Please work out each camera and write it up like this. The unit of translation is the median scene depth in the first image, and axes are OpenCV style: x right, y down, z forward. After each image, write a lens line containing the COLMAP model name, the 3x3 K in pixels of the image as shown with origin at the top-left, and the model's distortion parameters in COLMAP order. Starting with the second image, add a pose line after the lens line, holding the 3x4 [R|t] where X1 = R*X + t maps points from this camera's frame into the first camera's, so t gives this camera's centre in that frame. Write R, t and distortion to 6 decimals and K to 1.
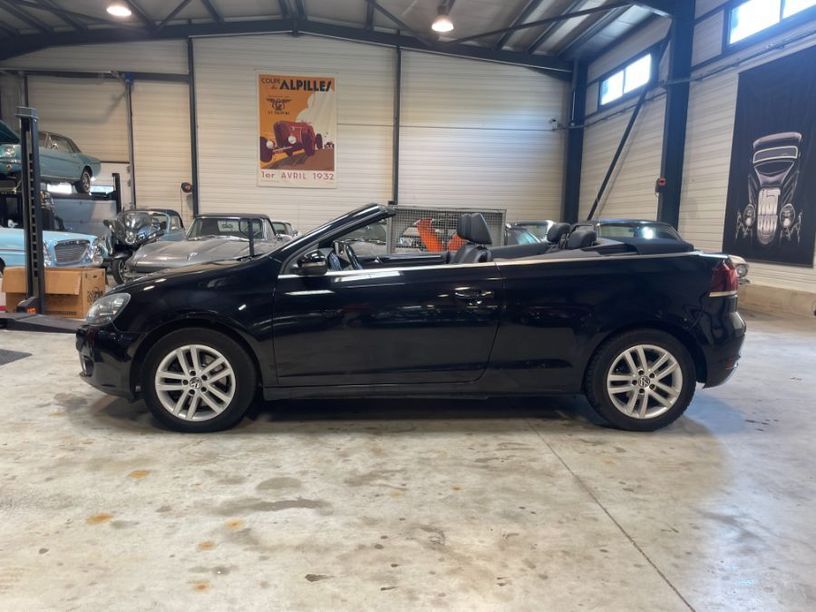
lens RADIAL K [[619.0, 0, 402.9], [0, 619.0, 308.6], [0, 0, 1]] dist [0.096156, -0.132169]
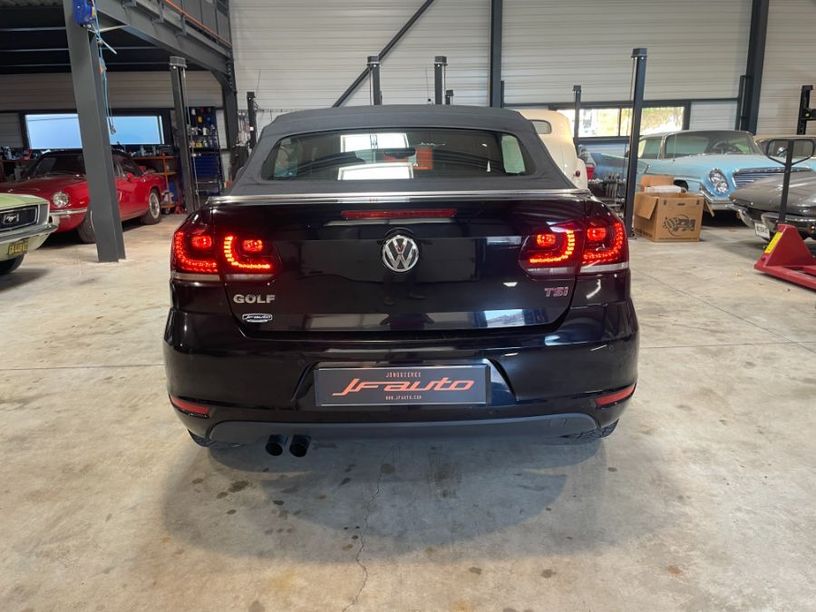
lens RADIAL K [[619.0, 0, 413.1], [0, 619.0, 306.0], [0, 0, 1]] dist [0.096156, -0.132169]
pose [[-0.032117, 0.224194, -0.974015, 1.242445], [-0.118086, 0.966841, 0.226437, -0.157604], [0.992484, 0.122290, -0.004578, 1.311917]]
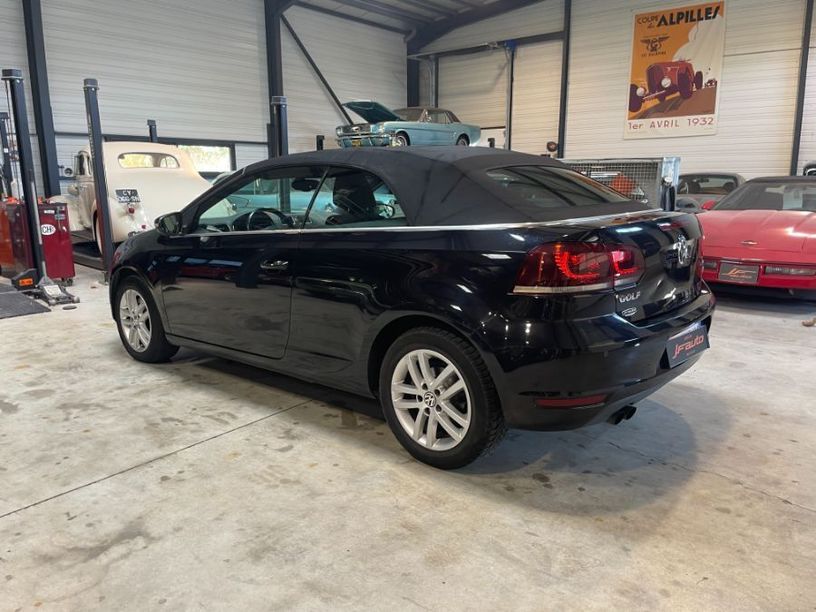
lens RADIAL K [[619.0, 0, 401.1], [0, 619.0, 305.5], [0, 0, 1]] dist [0.096156, -0.132169]
pose [[0.719196, 0.114231, -0.685353, 1.008238], [-0.072052, 0.993336, 0.089955, -0.058119], [0.691062, -0.015315, 0.722634, 0.484747]]
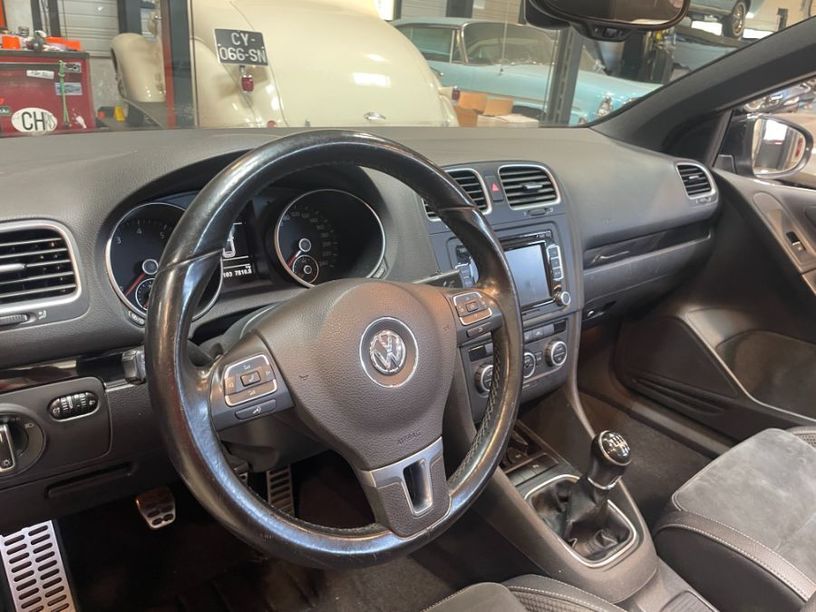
lens RADIAL K [[619.0, 0, 407.0], [0, 619.0, 307.1], [0, 0, 1]] dist [0.096156, -0.132169]
pose [[0.591198, 0.342290, -0.730290, -0.346786], [-0.178640, 0.938558, 0.295290, -0.133574], [0.786494, -0.044116, 0.616020, 1.050812]]
